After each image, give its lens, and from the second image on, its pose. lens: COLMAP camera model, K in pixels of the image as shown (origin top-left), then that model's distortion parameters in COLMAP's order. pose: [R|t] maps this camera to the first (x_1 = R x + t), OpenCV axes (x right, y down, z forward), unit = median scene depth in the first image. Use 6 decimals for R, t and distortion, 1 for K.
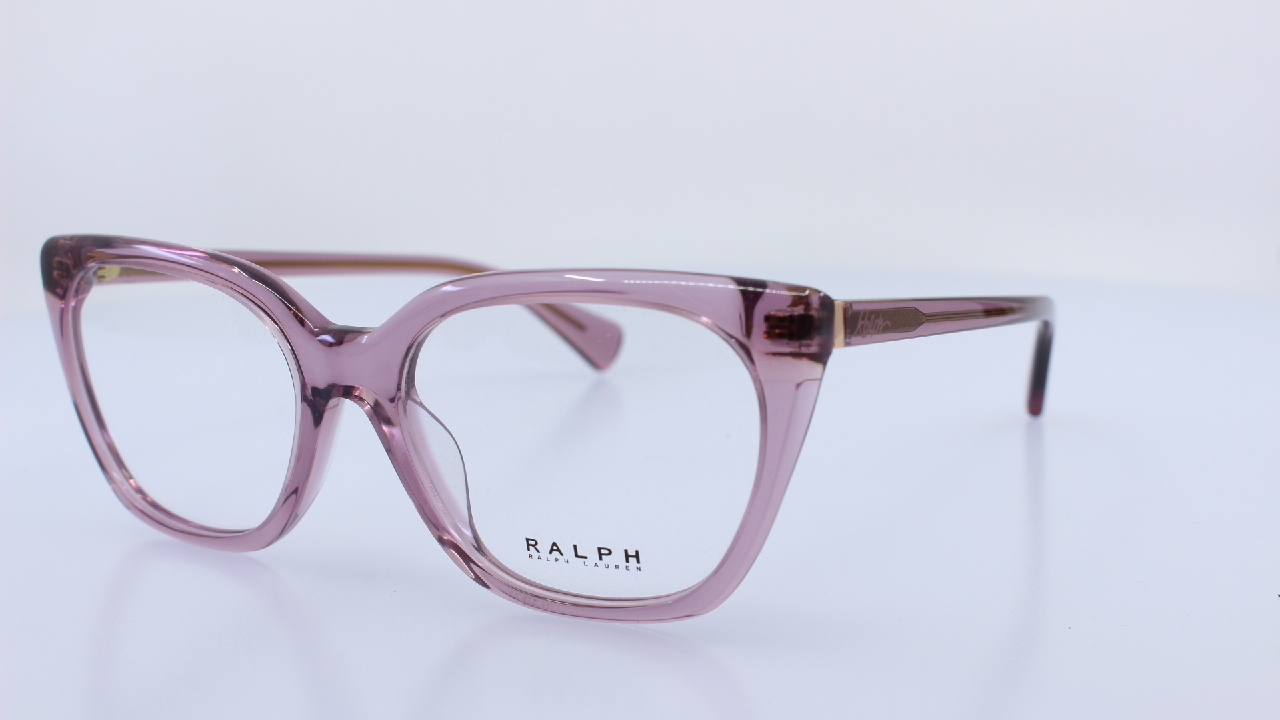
lens RADIAL K [[1694.4, 0, 640.0], [0, 1694.4, 360.0], [0, 0, 1]] dist [-0.169715, -0.007791]
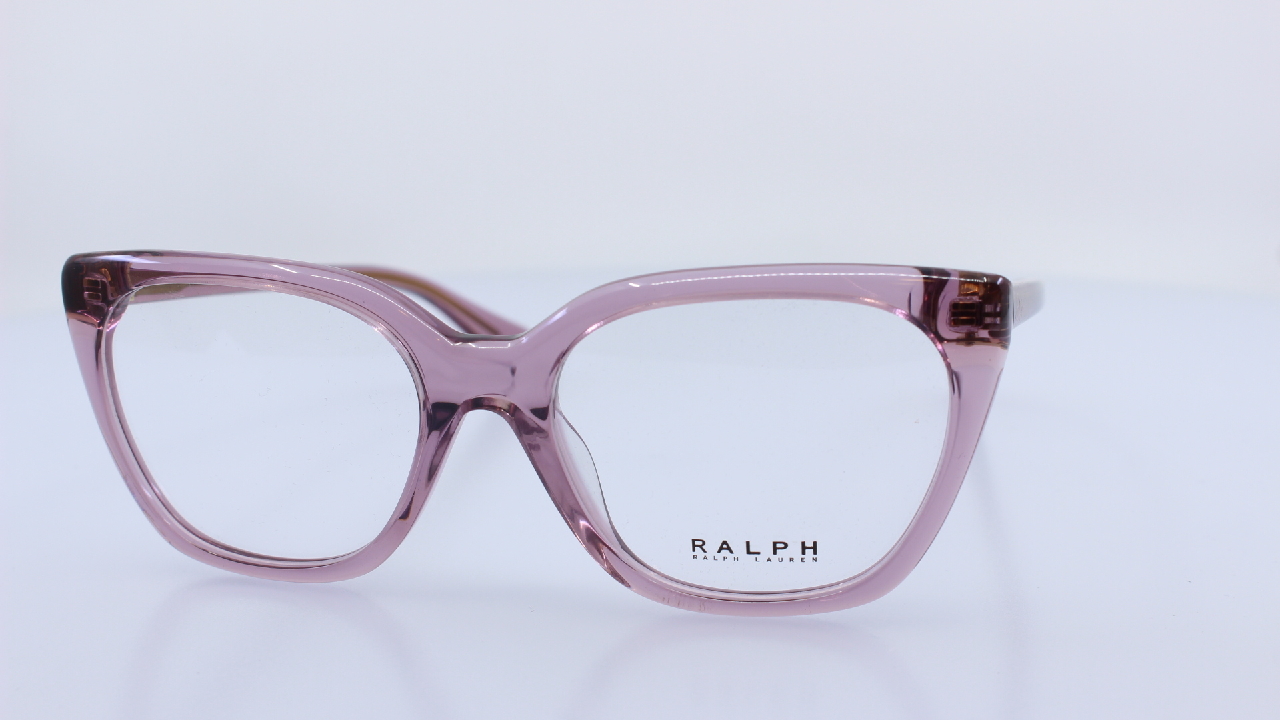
lens RADIAL K [[1694.4, 0, 640.0], [0, 1694.4, 360.0], [0, 0, 1]] dist [-0.169715, -0.007791]
pose [[0.966452, -0.054754, 0.250942, -0.344080], [0.053699, 0.998496, 0.011056, -0.011946], [-0.251170, 0.002790, 0.967939, 0.051221]]
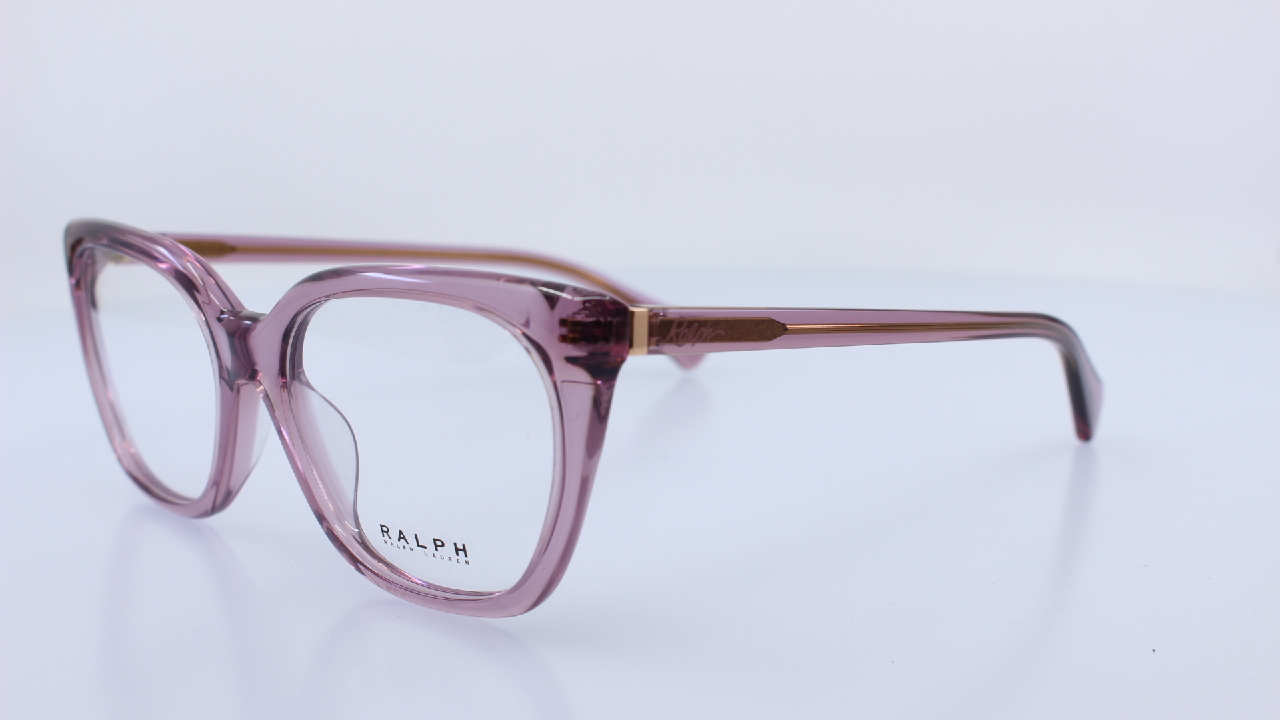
lens RADIAL K [[1694.4, 0, 640.0], [0, 1694.4, 360.0], [0, 0, 1]] dist [-0.169715, -0.007791]
pose [[0.966091, 0.047708, -0.253757, 0.348694], [-0.045065, 0.998852, 0.016220, -0.019481], [0.254239, -0.004234, 0.967132, 0.042508]]
